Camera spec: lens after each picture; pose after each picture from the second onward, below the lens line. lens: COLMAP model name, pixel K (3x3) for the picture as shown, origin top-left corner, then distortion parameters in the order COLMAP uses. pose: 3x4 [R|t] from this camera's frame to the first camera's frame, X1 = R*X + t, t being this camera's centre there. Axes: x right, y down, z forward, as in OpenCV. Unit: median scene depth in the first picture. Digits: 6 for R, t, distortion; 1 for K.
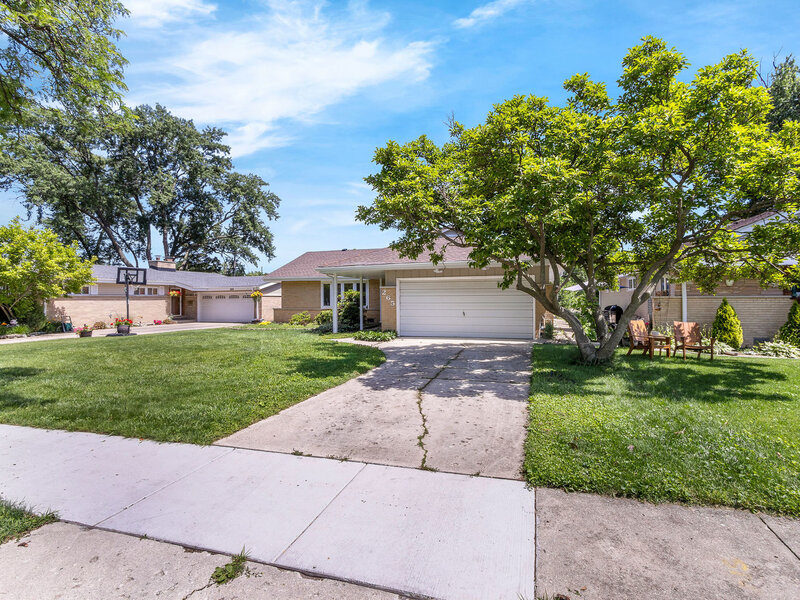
lens RADIAL K [[444.7, 0, 403.4], [0, 444.7, 292.4], [0, 0, 1]] dist [0.001256, -0.000031]
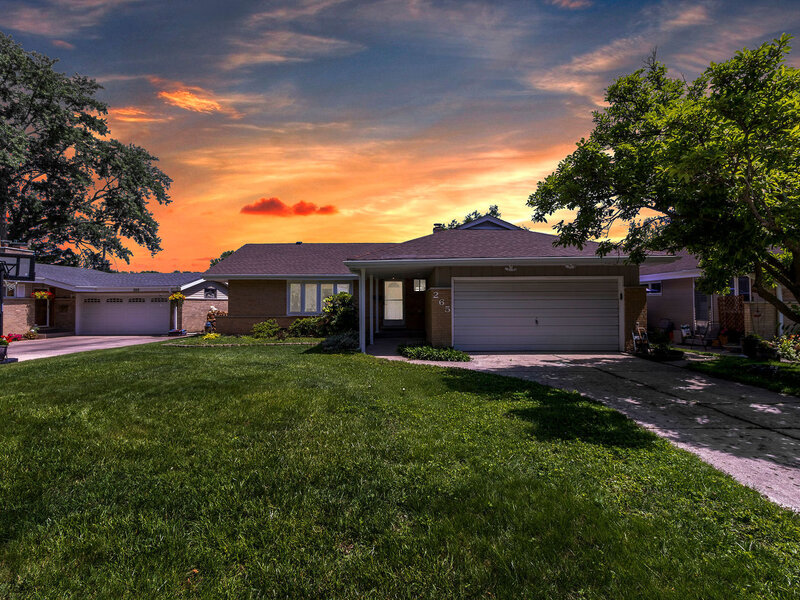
lens RADIAL K [[444.7, 0, 403.4], [0, 444.7, 292.4], [0, 0, 1]] dist [0.001256, -0.000031]
pose [[0.952209, 0.009646, 0.305294, -0.129374], [-0.006750, 0.999922, -0.010541, 0.001422], [-0.305372, 0.007976, 0.952200, 0.109811]]
